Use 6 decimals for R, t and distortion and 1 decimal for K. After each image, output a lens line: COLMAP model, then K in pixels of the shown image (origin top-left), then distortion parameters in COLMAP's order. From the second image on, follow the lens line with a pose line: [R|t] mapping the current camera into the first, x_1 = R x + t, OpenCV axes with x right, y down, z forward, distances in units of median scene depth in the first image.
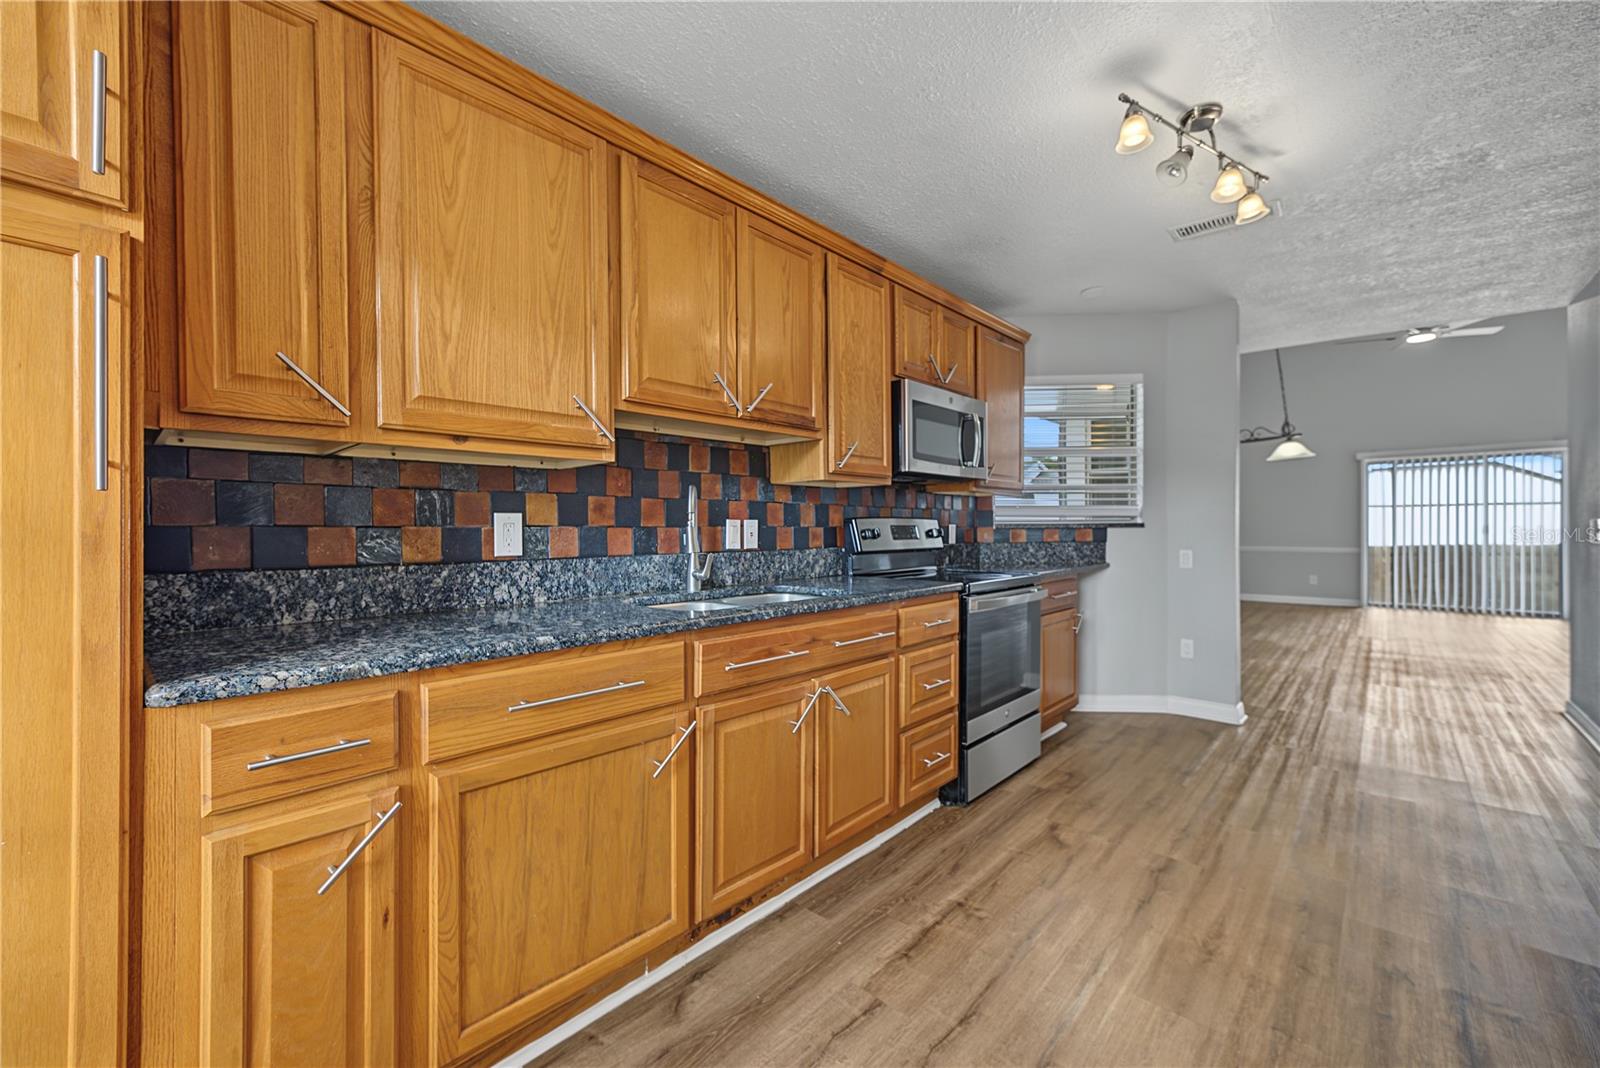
lens RADIAL K [[646.2, 0, 795.9], [0, 646.2, 536.3], [0, 0, 1]] dist [-0.006005, 0.002657]
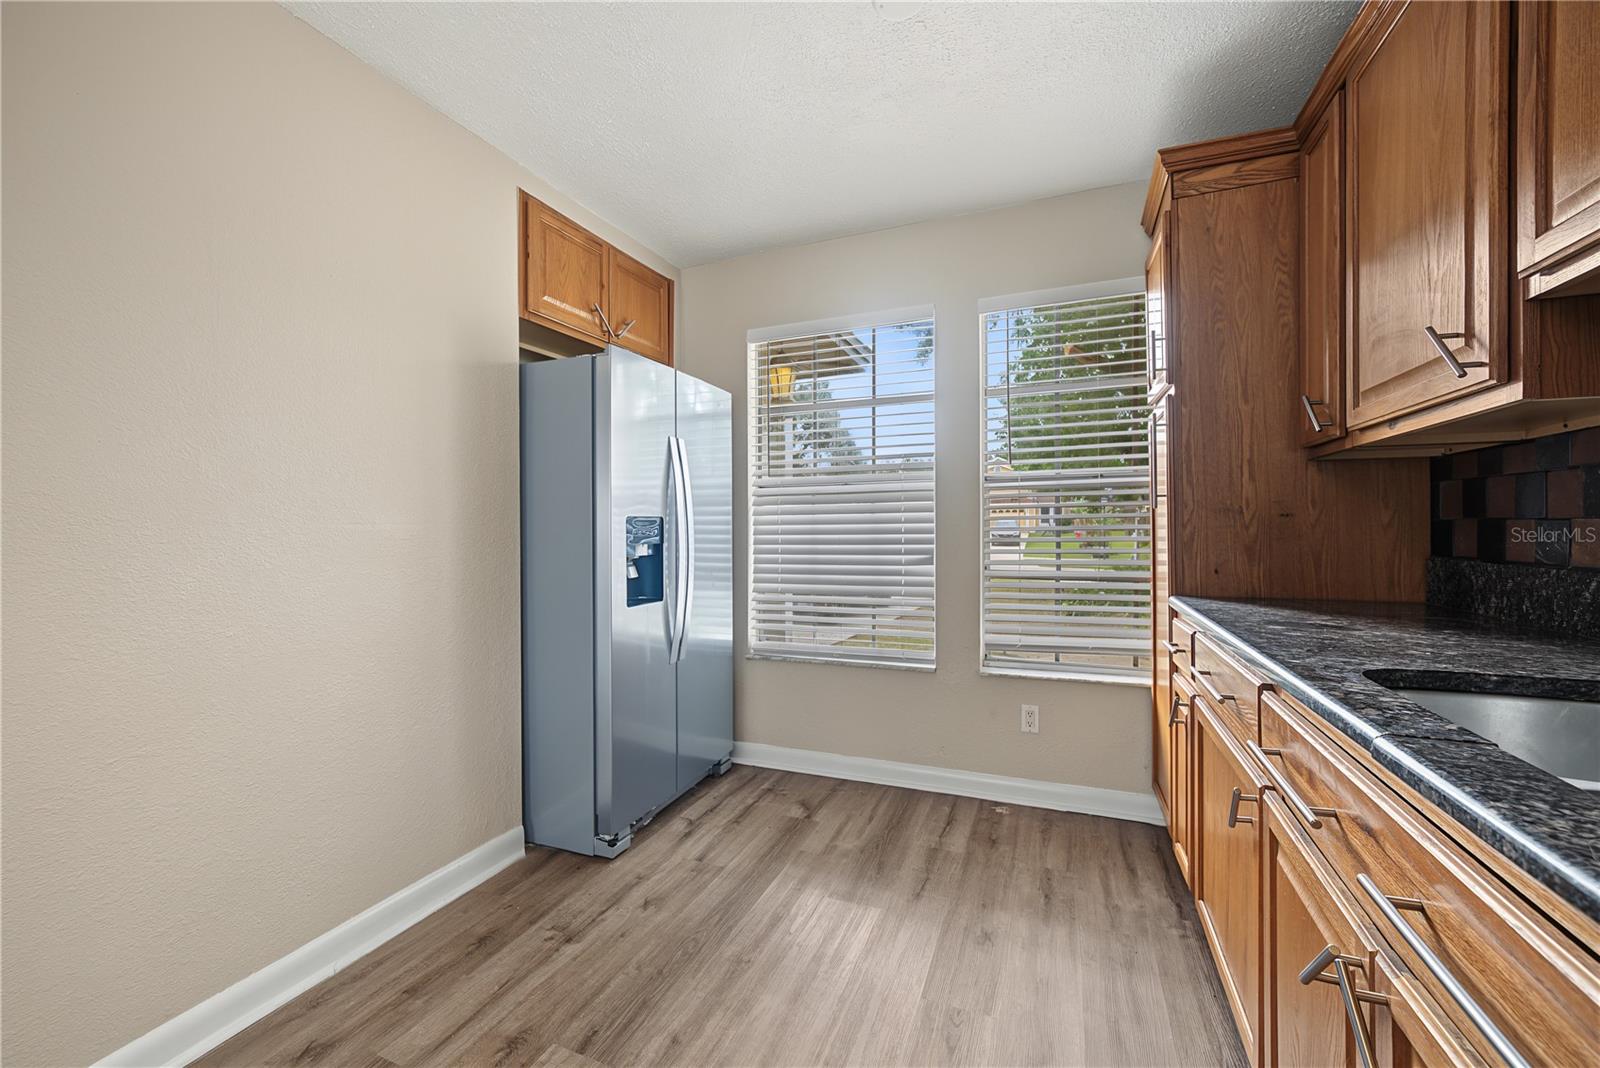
lens RADIAL K [[646.2, 0, 786.5], [0, 646.2, 529.0], [0, 0, 1]] dist [-0.006005, 0.002657]
pose [[-0.941663, 0.011768, -0.336351, 0.401007], [0.006575, 0.999841, 0.016573, -0.015986], [0.336493, 0.013395, -0.941591, 1.066987]]
